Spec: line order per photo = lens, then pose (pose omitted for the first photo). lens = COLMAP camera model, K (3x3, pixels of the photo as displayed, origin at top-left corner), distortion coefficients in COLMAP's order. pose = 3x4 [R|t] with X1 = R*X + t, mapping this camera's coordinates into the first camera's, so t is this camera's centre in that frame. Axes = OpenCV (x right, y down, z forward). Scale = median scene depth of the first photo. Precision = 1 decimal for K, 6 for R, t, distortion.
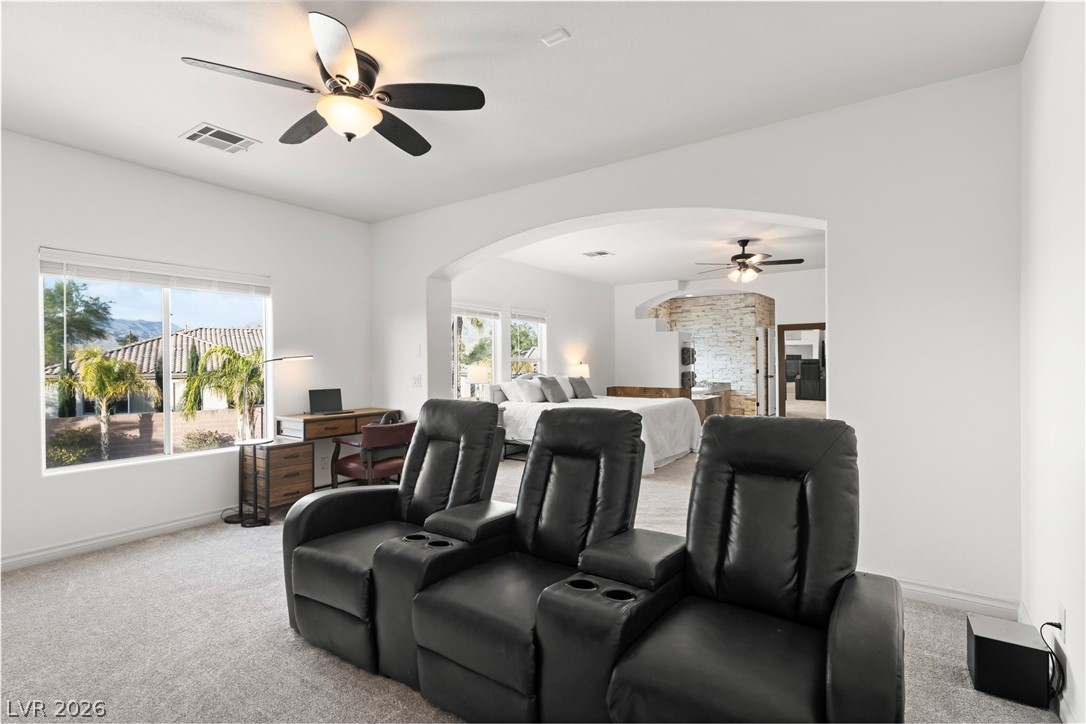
lens RADIAL K [[516.1, 0, 553.6], [0, 516.1, 360.6], [0, 0, 1]] dist [0.000063, -0.000538]
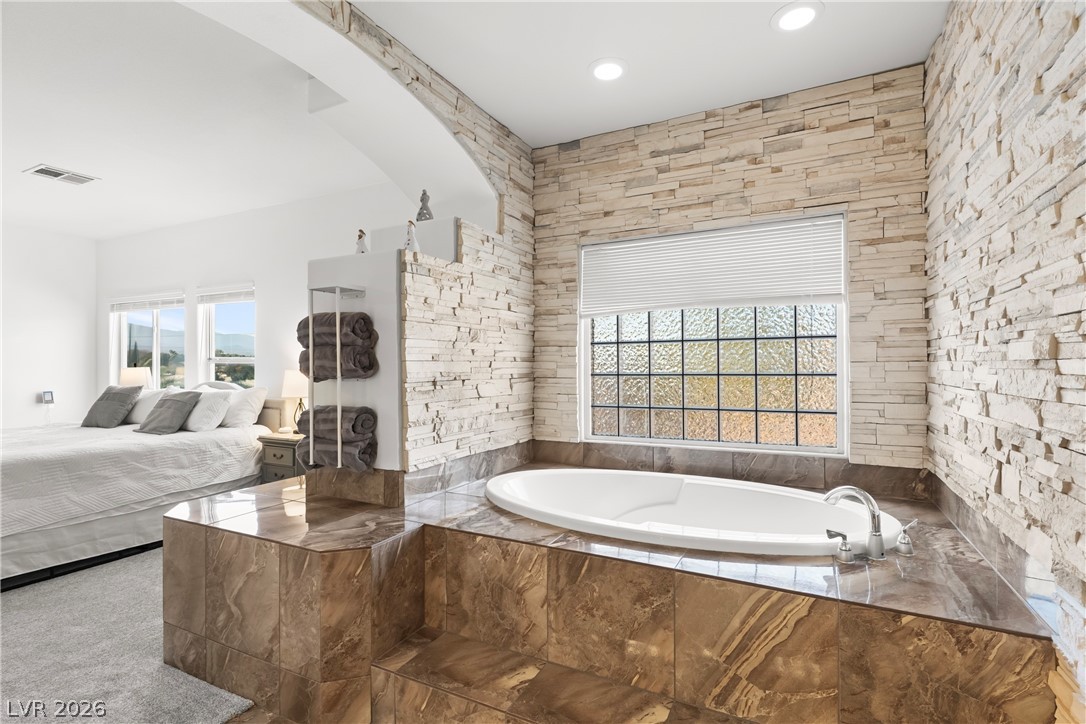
lens RADIAL K [[516.1, 0, 548.6], [0, 516.1, 363.4], [0, 0, 1]] dist [0.000063, -0.000538]
pose [[0.146180, 0.003864, -0.989250, 0.613797], [0.000345, 0.999992, 0.003957, -0.001229], [0.989258, -0.000920, 0.146178, 1.228492]]
